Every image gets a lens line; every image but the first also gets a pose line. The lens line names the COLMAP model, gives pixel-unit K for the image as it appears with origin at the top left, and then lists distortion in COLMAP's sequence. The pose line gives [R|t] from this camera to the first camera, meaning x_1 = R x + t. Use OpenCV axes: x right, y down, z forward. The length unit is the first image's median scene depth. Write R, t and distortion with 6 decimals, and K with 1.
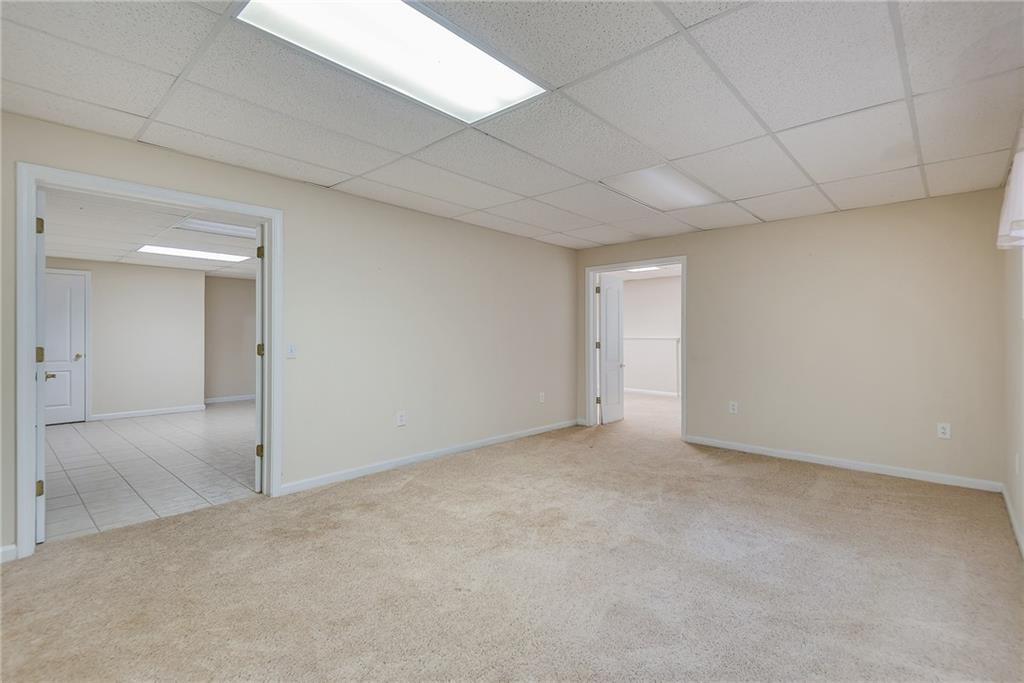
lens RADIAL K [[476.1, 0, 512.0], [0, 476.1, 341.5], [0, 0, 1]] dist [0.002357, -0.000016]
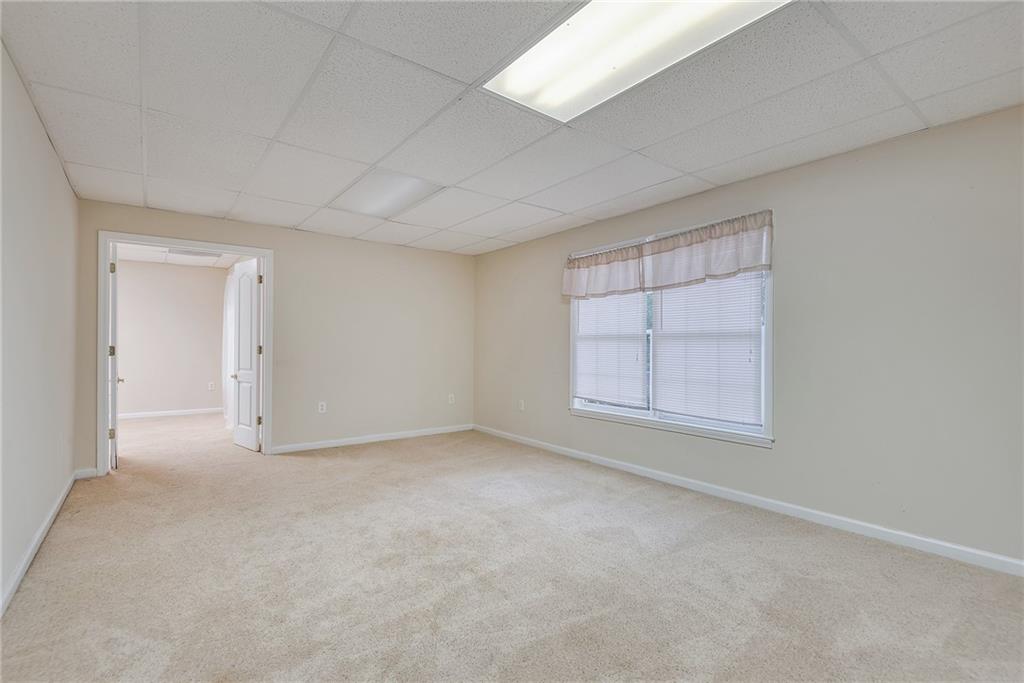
lens RADIAL K [[469.0, 0, 516.3], [0, 469.0, 346.0], [0, 0, 1]] dist [0.001938, -0.000269]
pose [[0.153087, -0.005564, 0.988197, -0.695214], [0.007665, 0.999961, 0.004442, 0.004116], [-0.988183, 0.006895, 0.153123, 0.613458]]
